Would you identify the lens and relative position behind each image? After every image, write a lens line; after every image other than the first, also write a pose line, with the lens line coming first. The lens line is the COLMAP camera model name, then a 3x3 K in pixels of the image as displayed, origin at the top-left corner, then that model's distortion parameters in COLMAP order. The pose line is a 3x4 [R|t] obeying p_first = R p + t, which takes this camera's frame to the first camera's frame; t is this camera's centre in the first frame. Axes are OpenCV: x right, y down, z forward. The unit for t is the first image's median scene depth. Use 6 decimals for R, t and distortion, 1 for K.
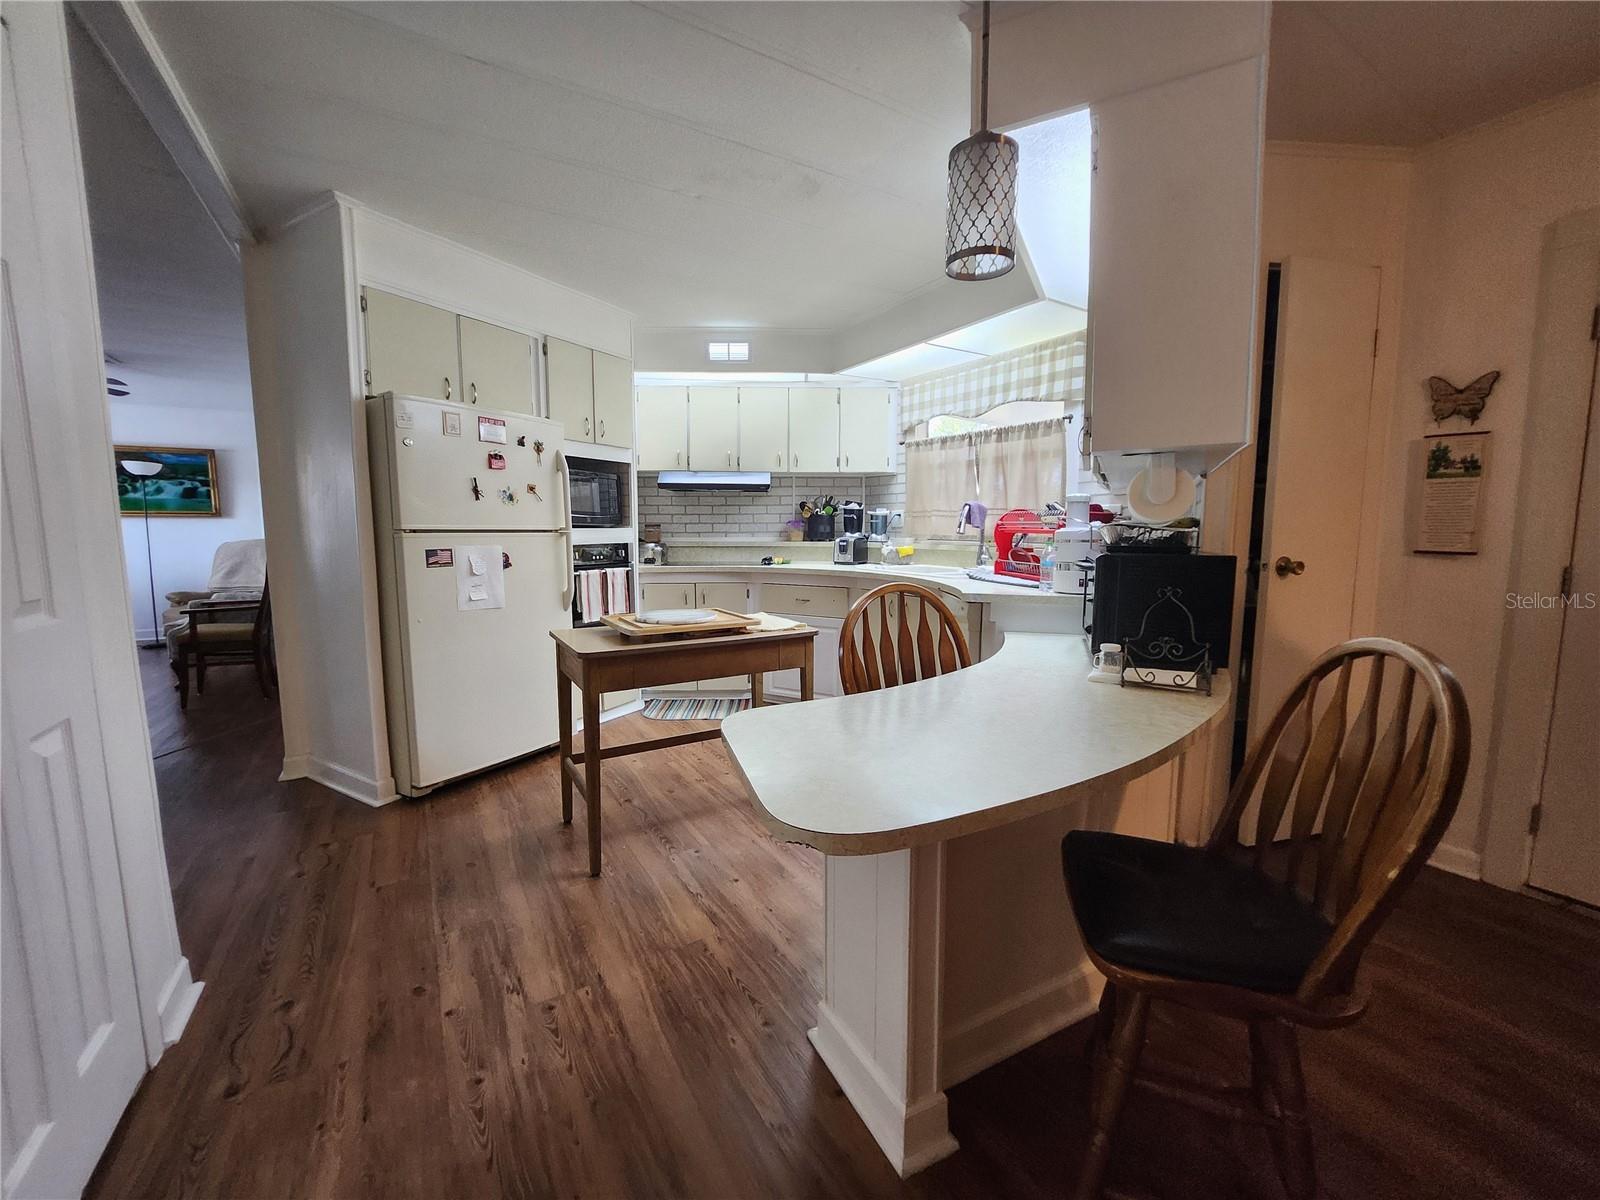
lens RADIAL K [[641.2, 0, 800.6], [0, 641.2, 597.9], [0, 0, 1]] dist [-0.021054, 0.001747]
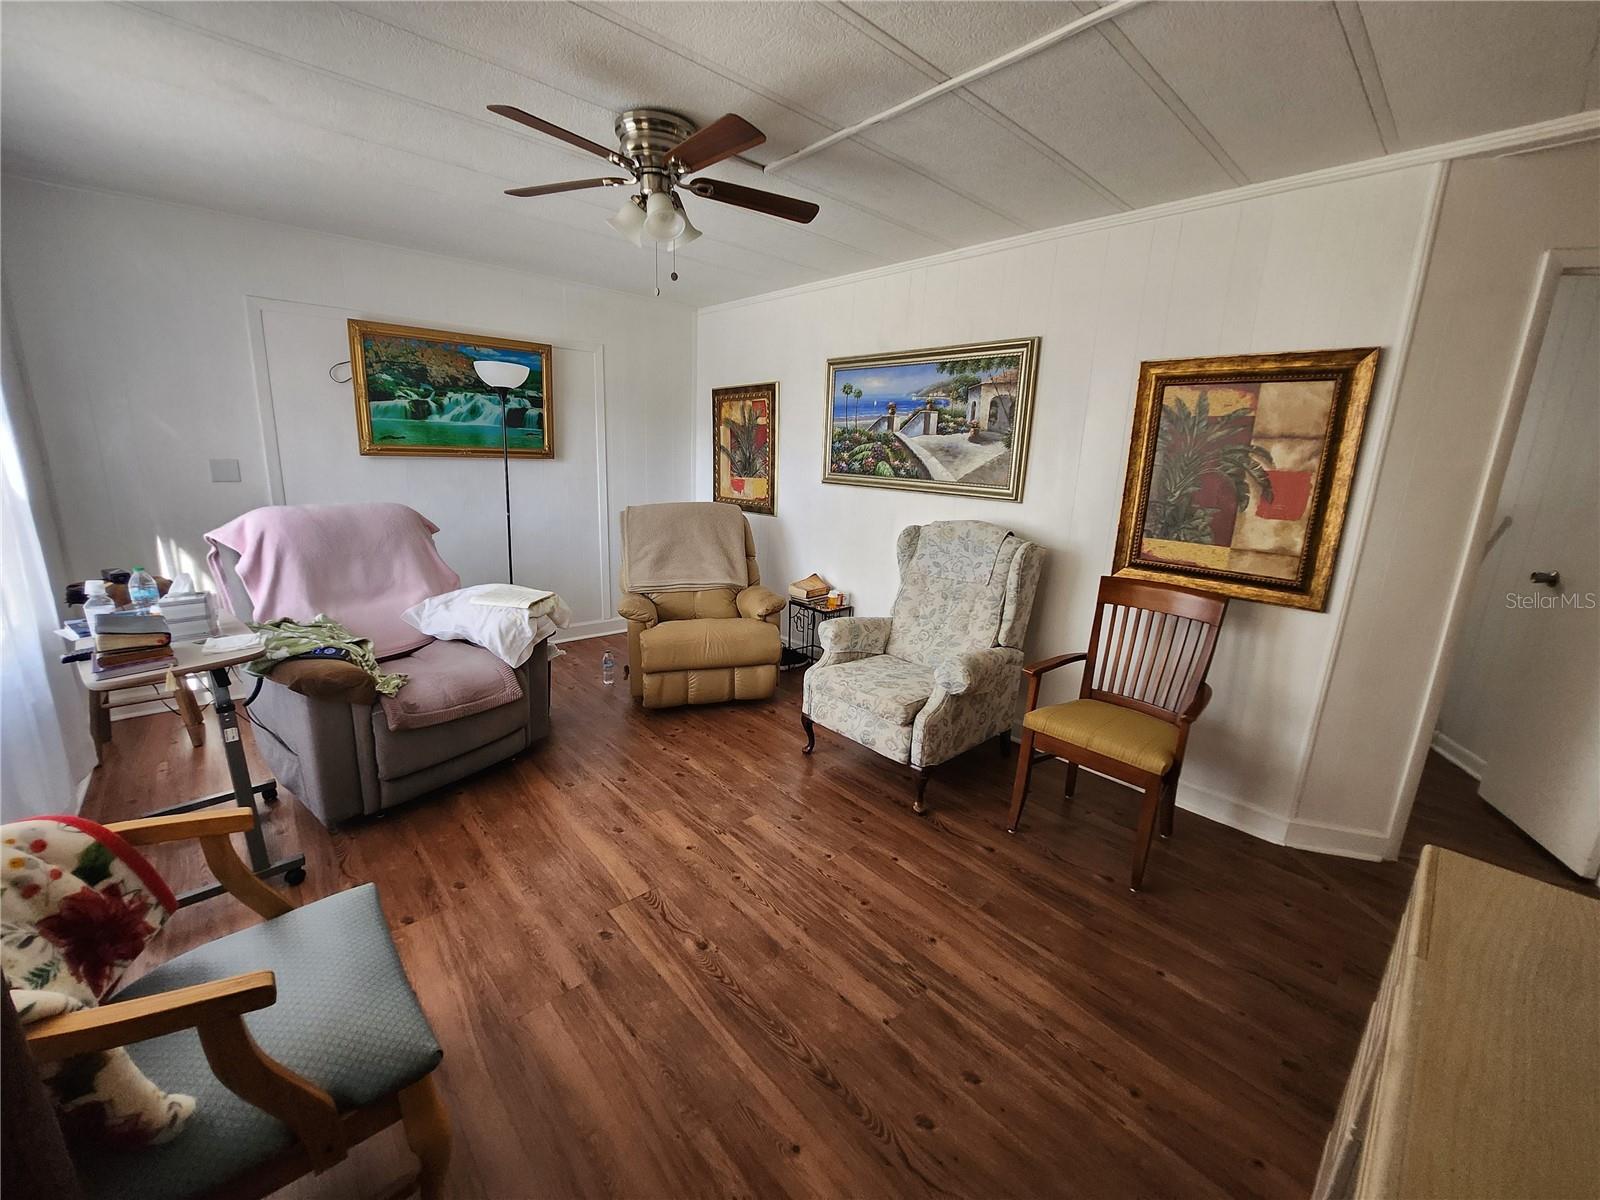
lens RADIAL K [[641.2, 0, 793.2], [0, 641.2, 602.0], [0, 0, 1]] dist [-0.021054, 0.001747]
pose [[0.981010, -0.004044, 0.193915, -1.984962], [-0.021195, 0.991560, 0.127903, -0.181631], [-0.192795, -0.129585, 0.972645, 0.796999]]
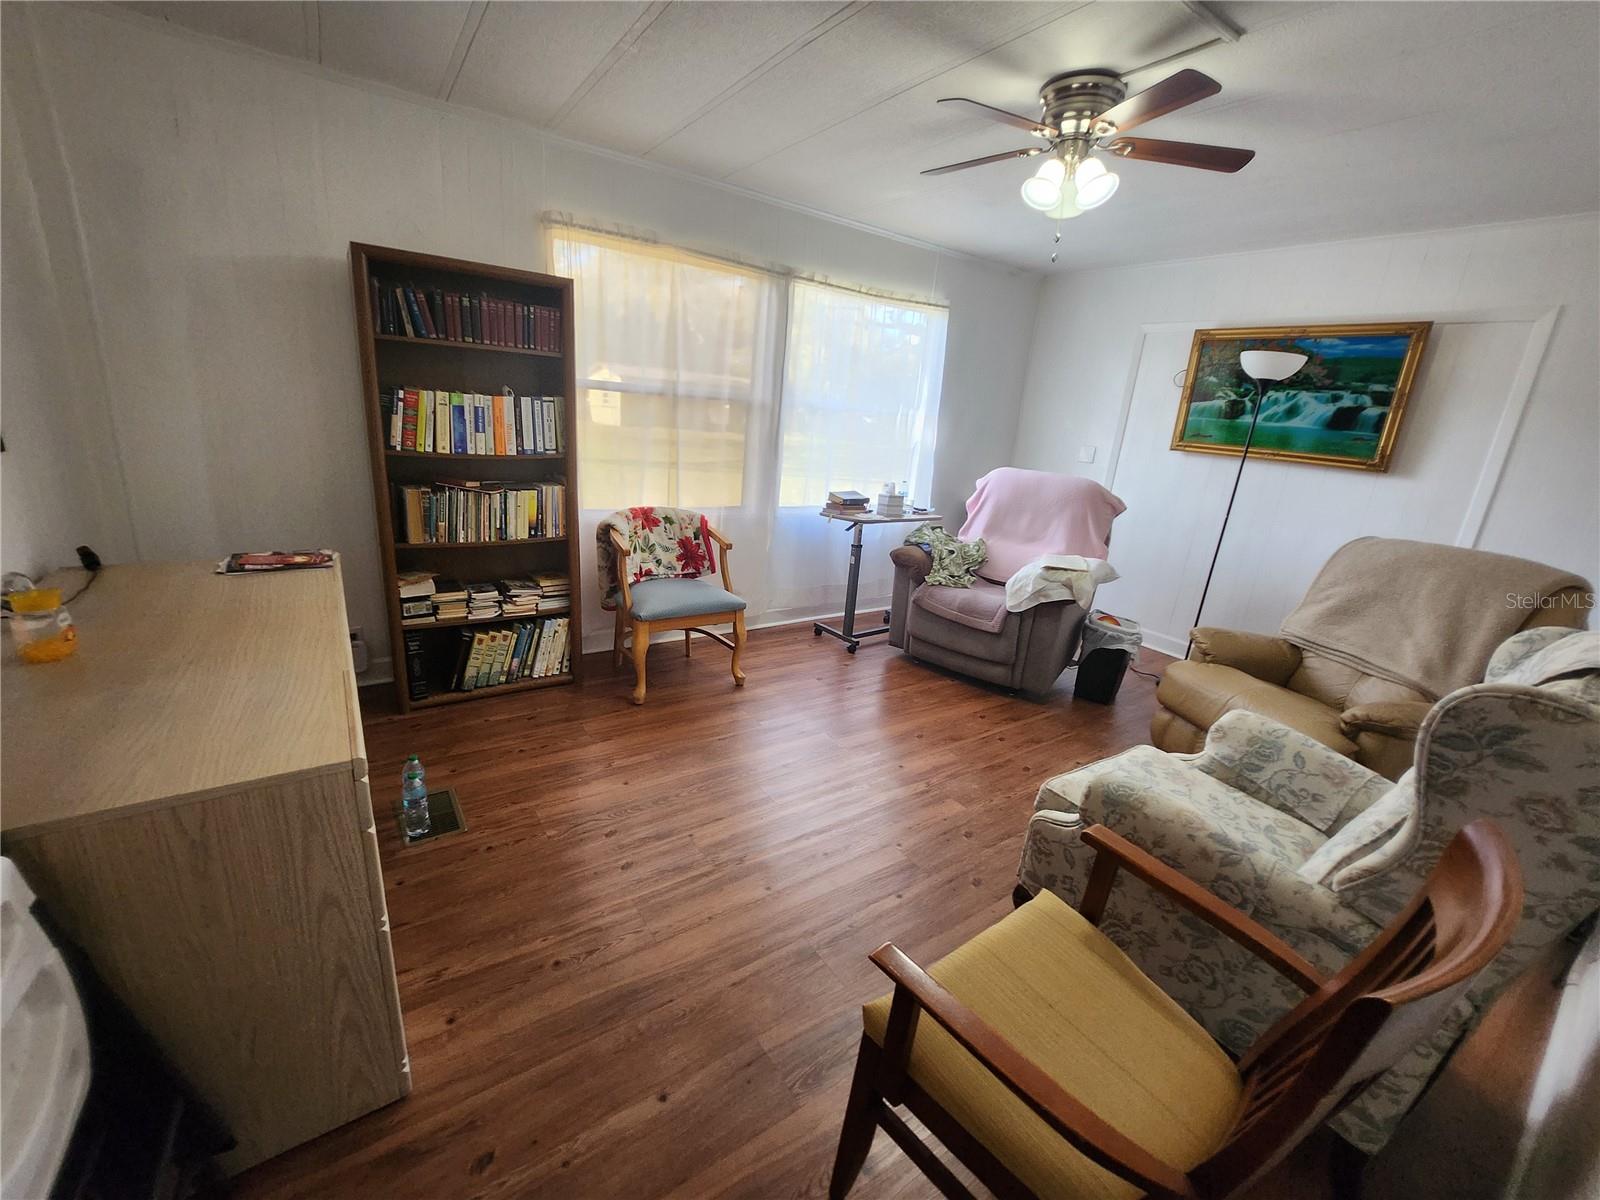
lens RADIAL K [[641.2, 0, 786.7], [0, 641.2, 601.9], [0, 0, 1]] dist [-0.021054, 0.001747]
pose [[0.043458, 0.296254, -0.954120, -1.132812], [-0.185137, 0.940869, 0.283707, -0.216612], [0.981751, 0.164313, 0.095735, 1.302818]]
